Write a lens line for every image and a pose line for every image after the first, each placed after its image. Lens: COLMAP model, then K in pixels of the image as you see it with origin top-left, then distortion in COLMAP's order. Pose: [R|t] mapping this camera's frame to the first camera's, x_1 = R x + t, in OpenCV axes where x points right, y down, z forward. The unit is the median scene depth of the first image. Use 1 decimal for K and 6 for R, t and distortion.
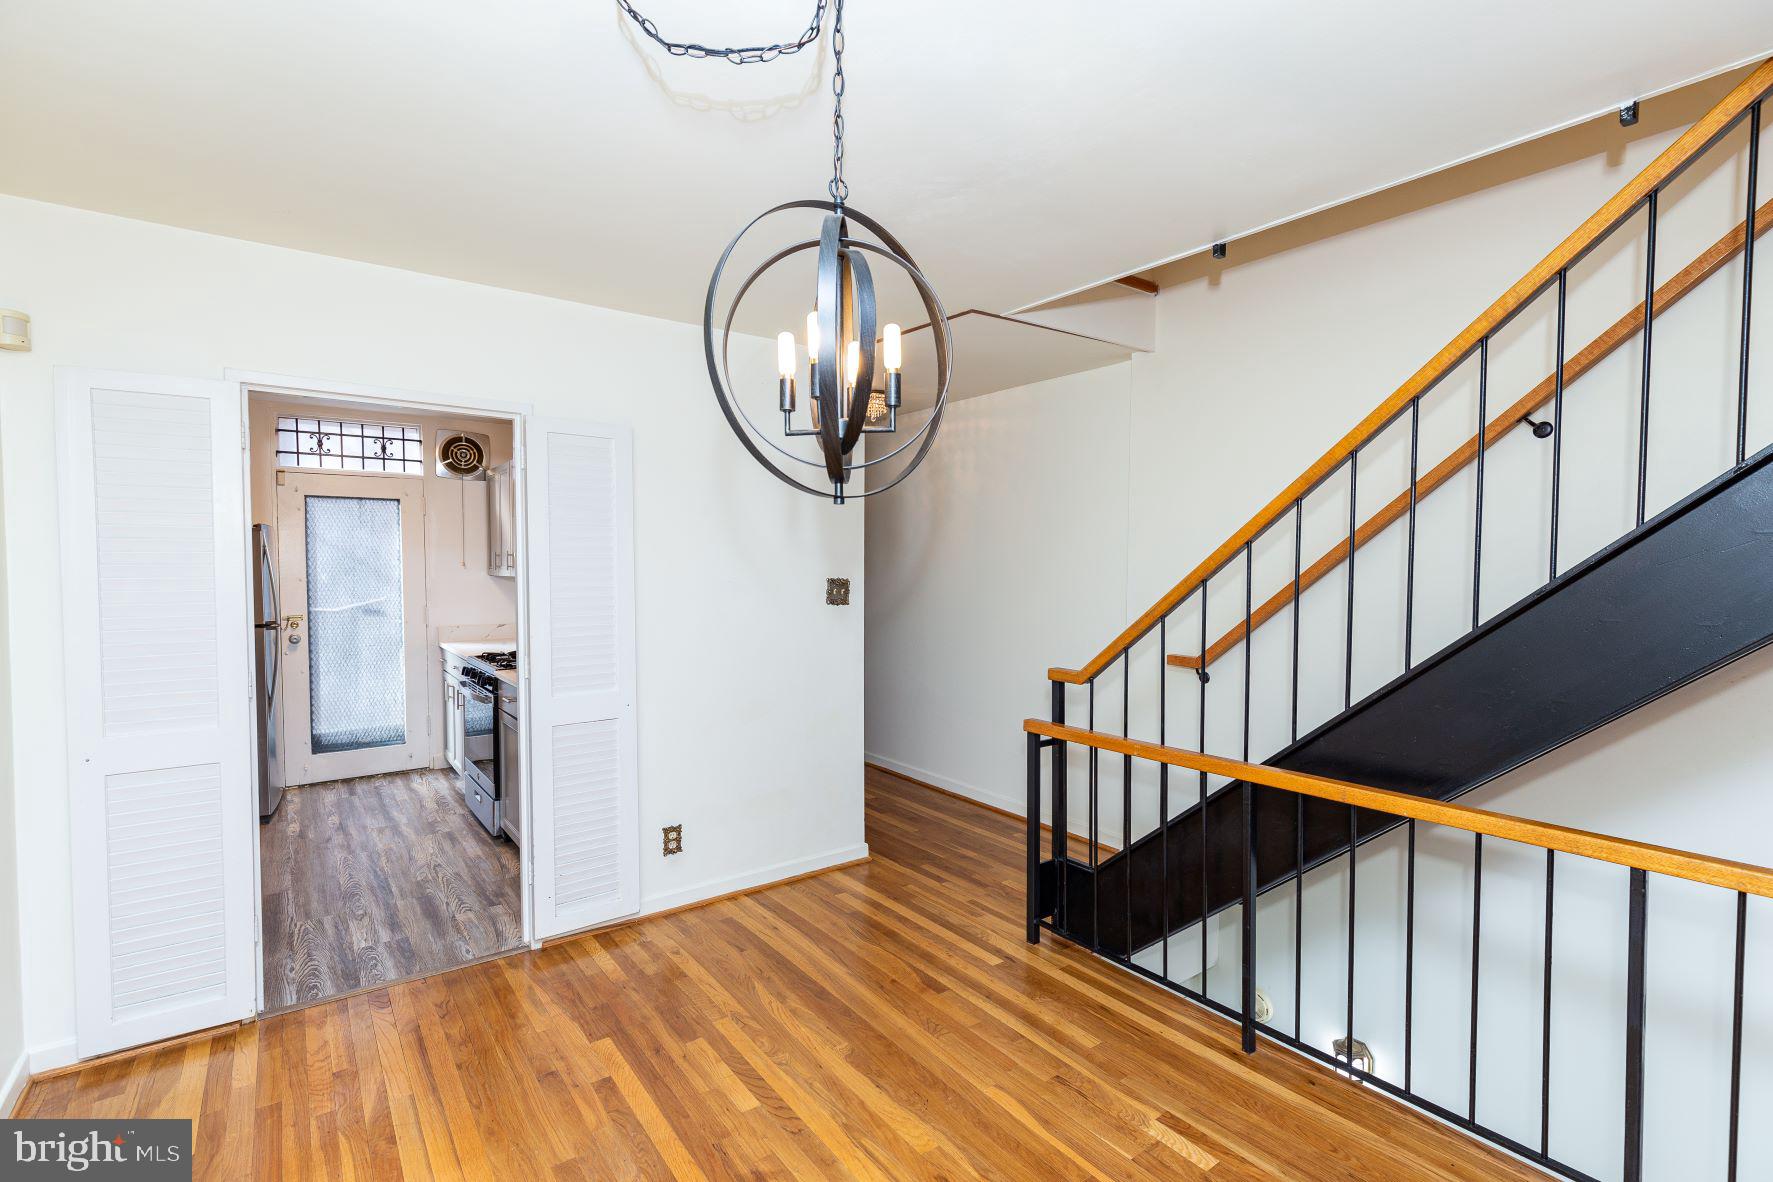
lens RADIAL K [[814.5, 0, 884.2], [0, 814.5, 587.4], [0, 0, 1]] dist [0.006733, -0.000950]
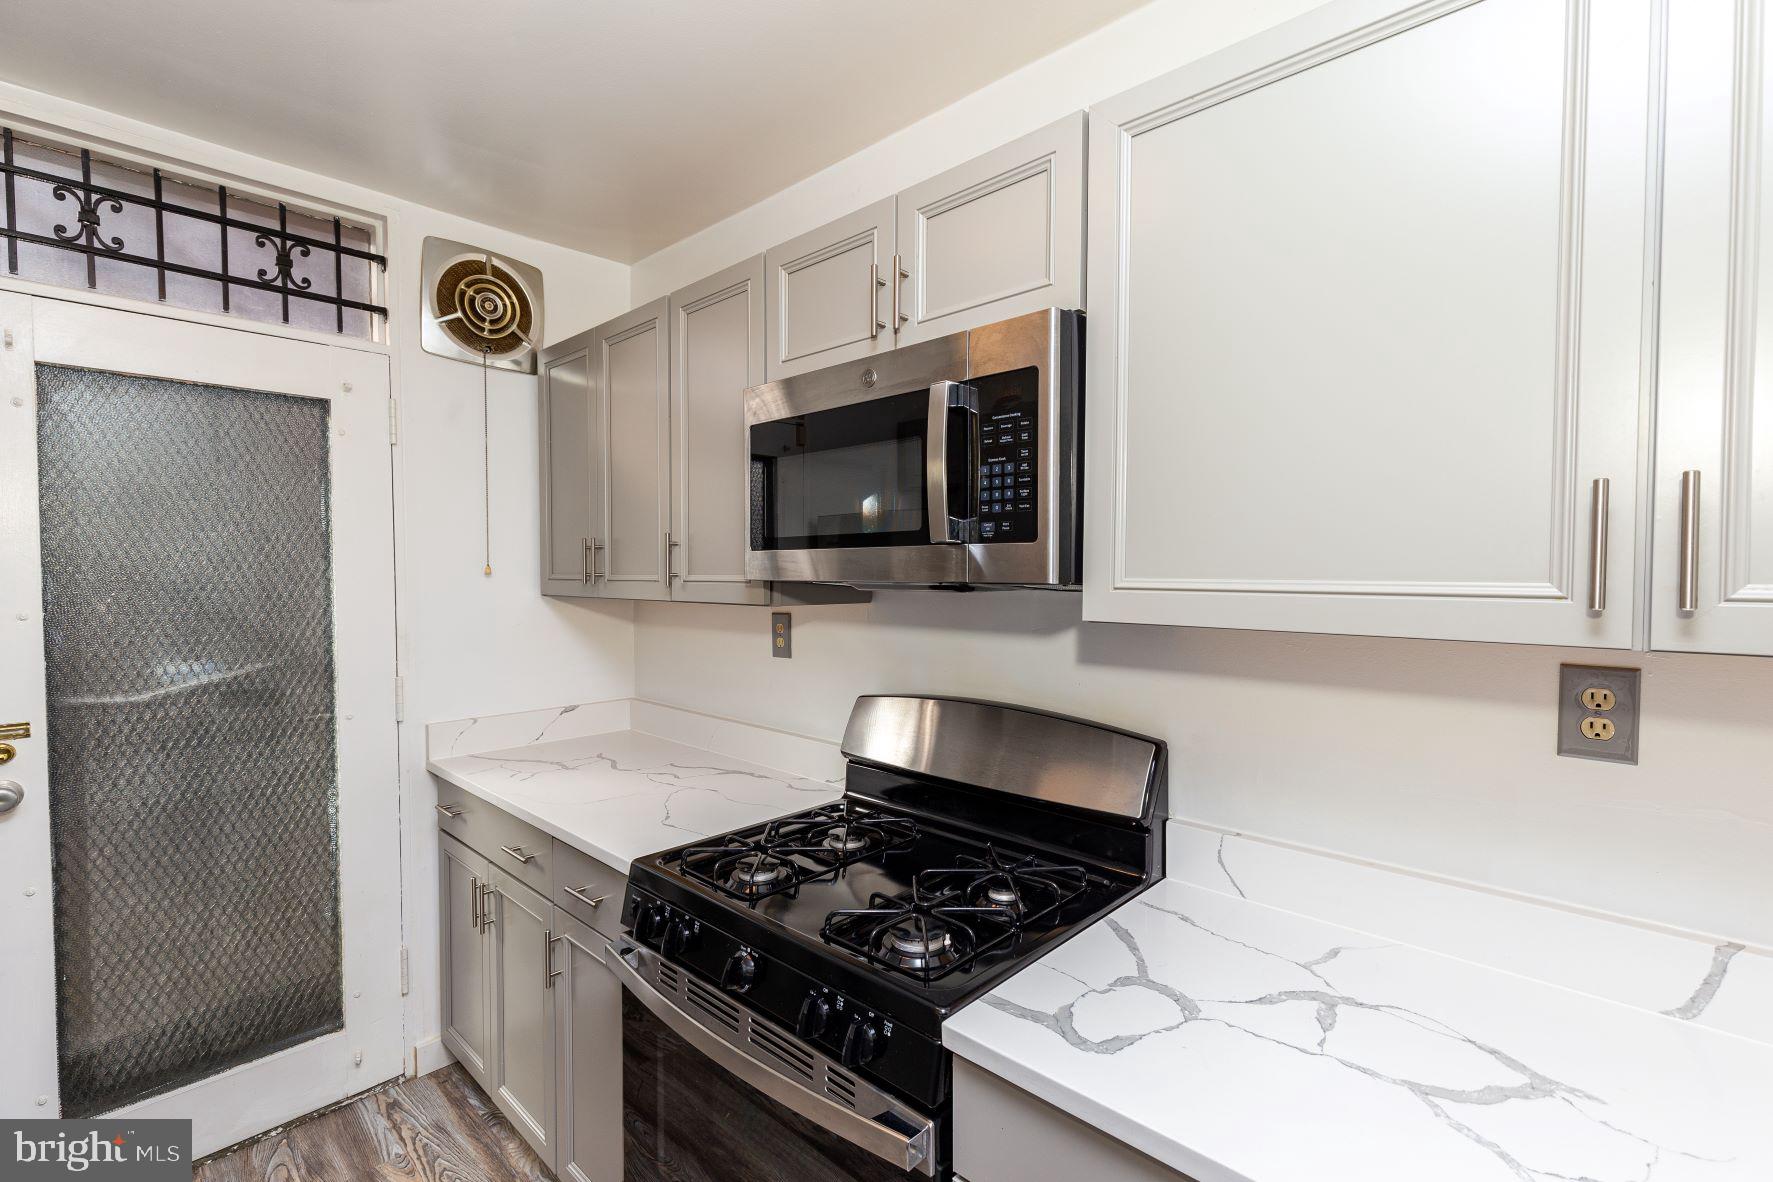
lens RADIAL K [[814.5, 0, 897.9], [0, 814.5, 589.1], [0, 0, 1]] dist [0.006733, -0.000950]
pose [[0.987291, -0.003824, 0.158875, -0.377612], [0.004656, 0.999977, -0.004869, -0.015176], [-0.158853, 0.005547, 0.987287, 0.558487]]
